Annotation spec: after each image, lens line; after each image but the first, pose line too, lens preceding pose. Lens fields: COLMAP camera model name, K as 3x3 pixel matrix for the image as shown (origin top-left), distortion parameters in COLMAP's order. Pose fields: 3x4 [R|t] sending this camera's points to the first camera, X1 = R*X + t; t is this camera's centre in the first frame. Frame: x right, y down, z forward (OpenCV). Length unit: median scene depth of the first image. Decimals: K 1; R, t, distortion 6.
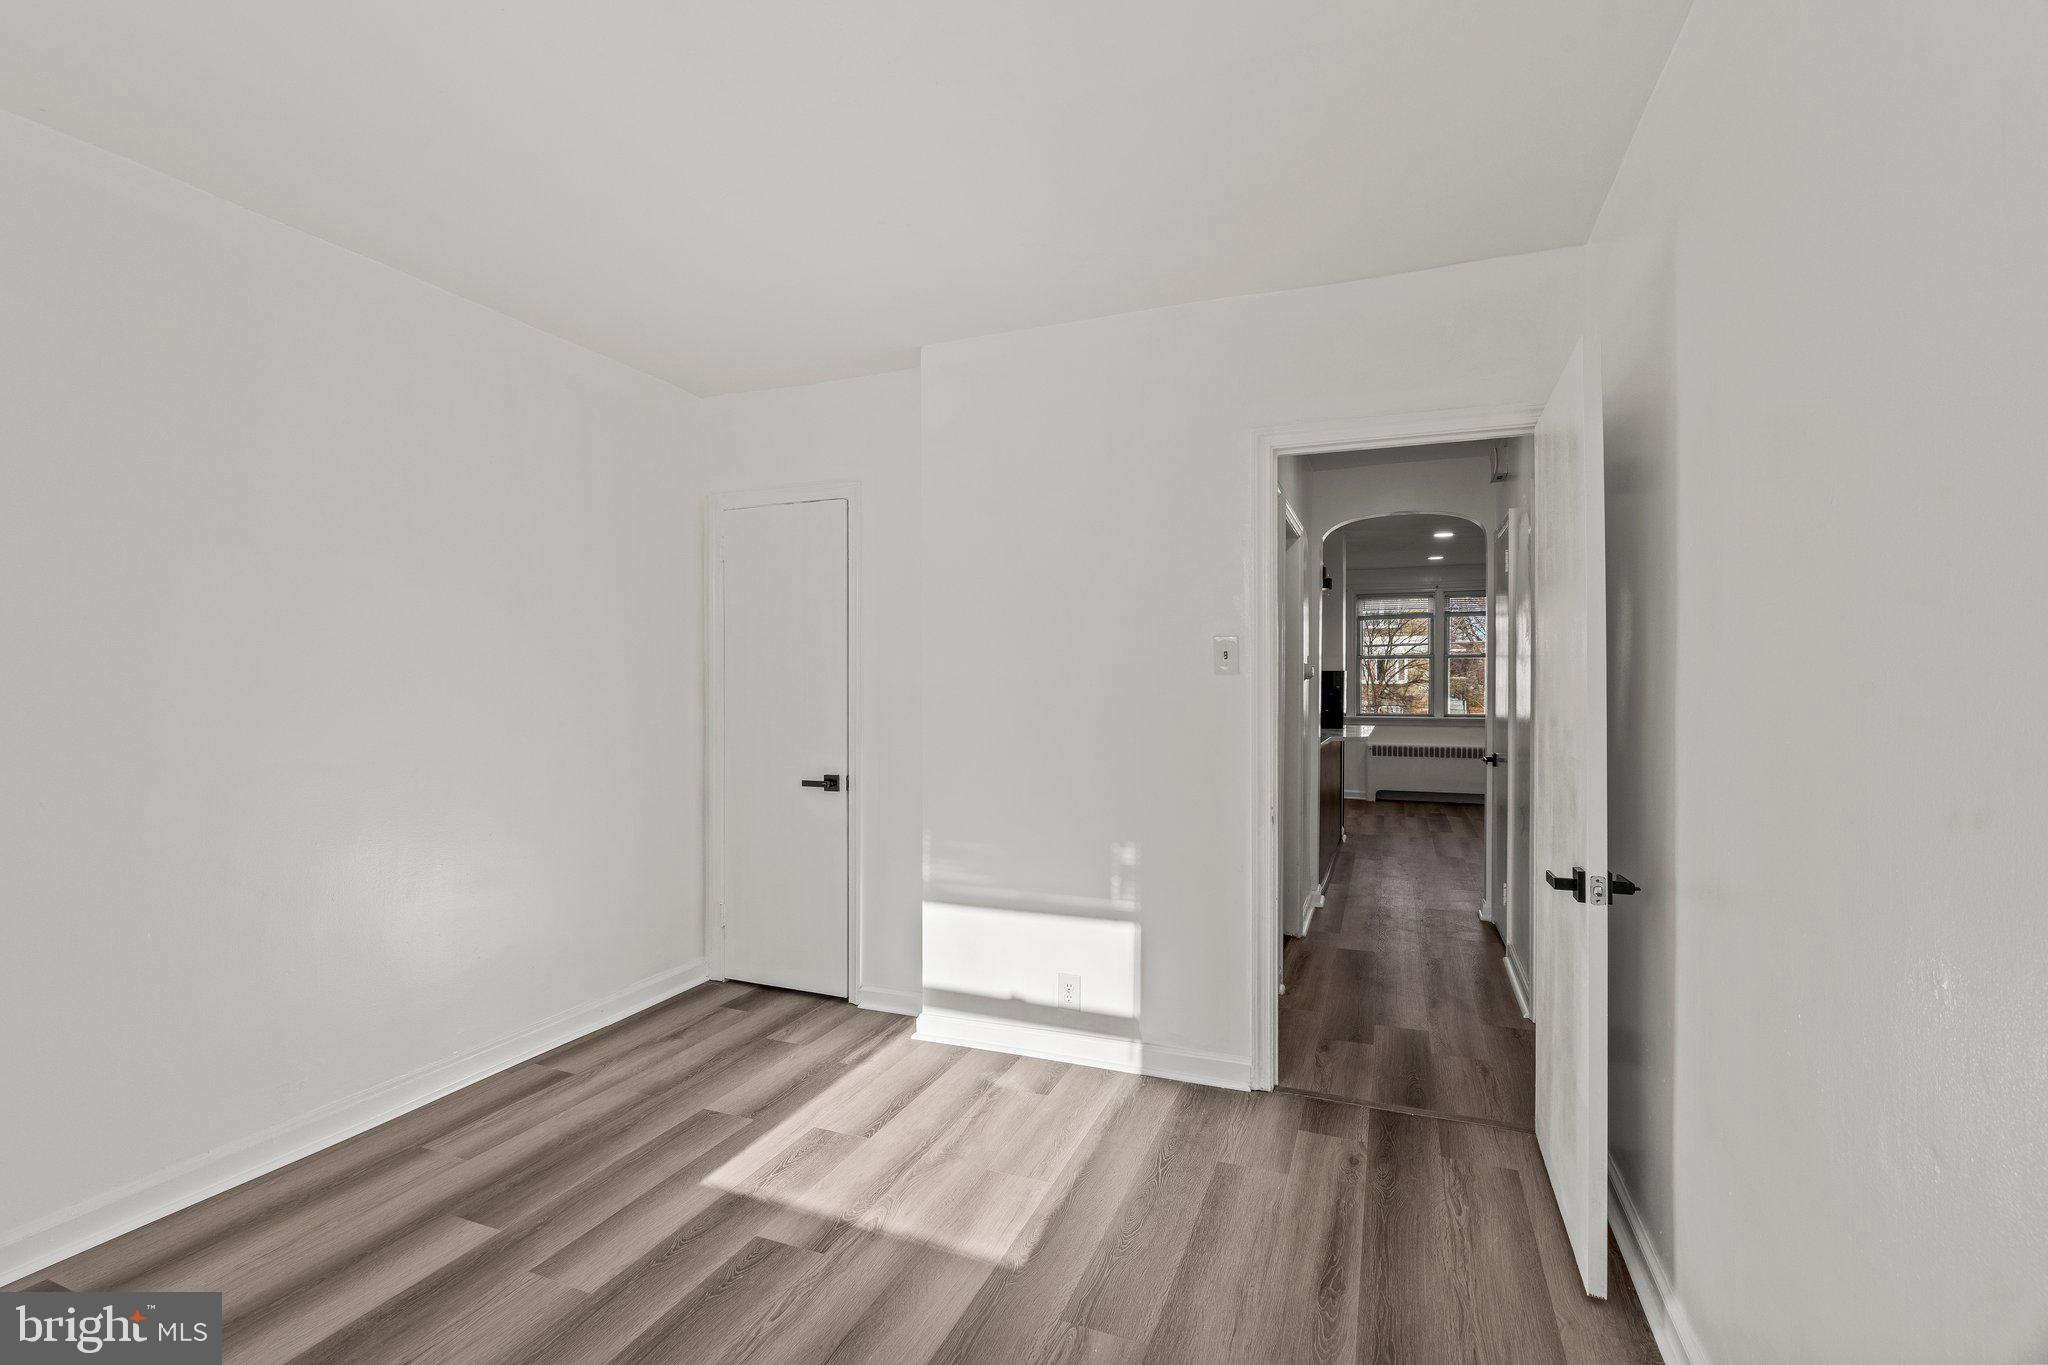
lens RADIAL K [[932.9, 0, 1019.1], [0, 932.9, 676.4], [0, 0, 1]] dist [-0.014870, 0.005282]
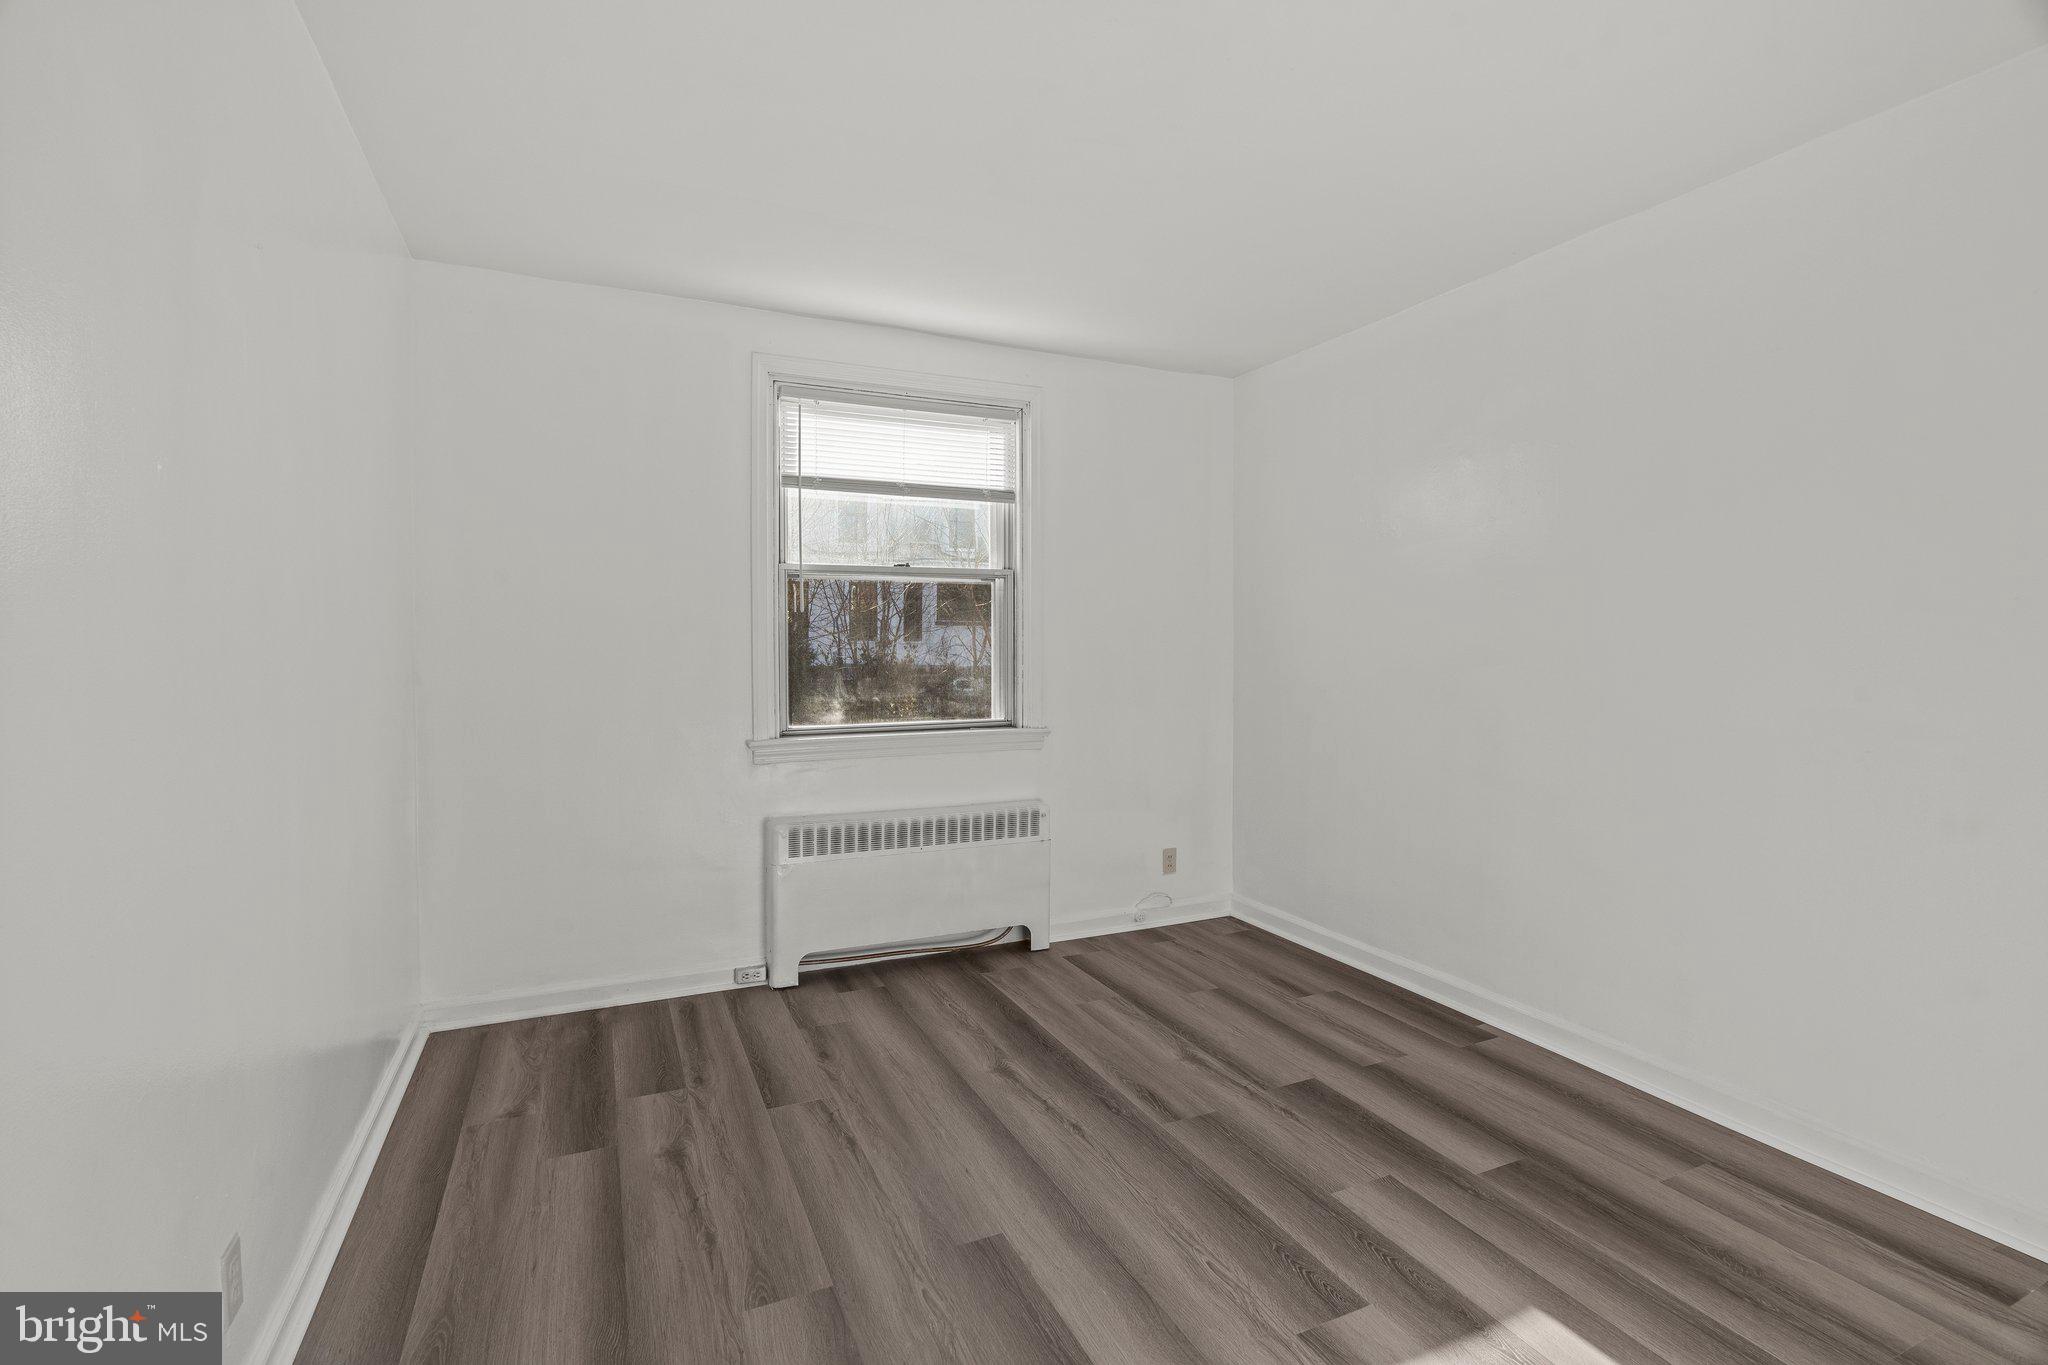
lens RADIAL K [[932.9, 0, 1013.1], [0, 932.9, 676.5], [0, 0, 1]] dist [-0.014870, 0.005282]
pose [[-0.705993, 0.018741, -0.707971, 0.510548], [0.007298, 0.999789, 0.019188, 0.024513], [0.708181, 0.008380, -0.705981, 1.338978]]
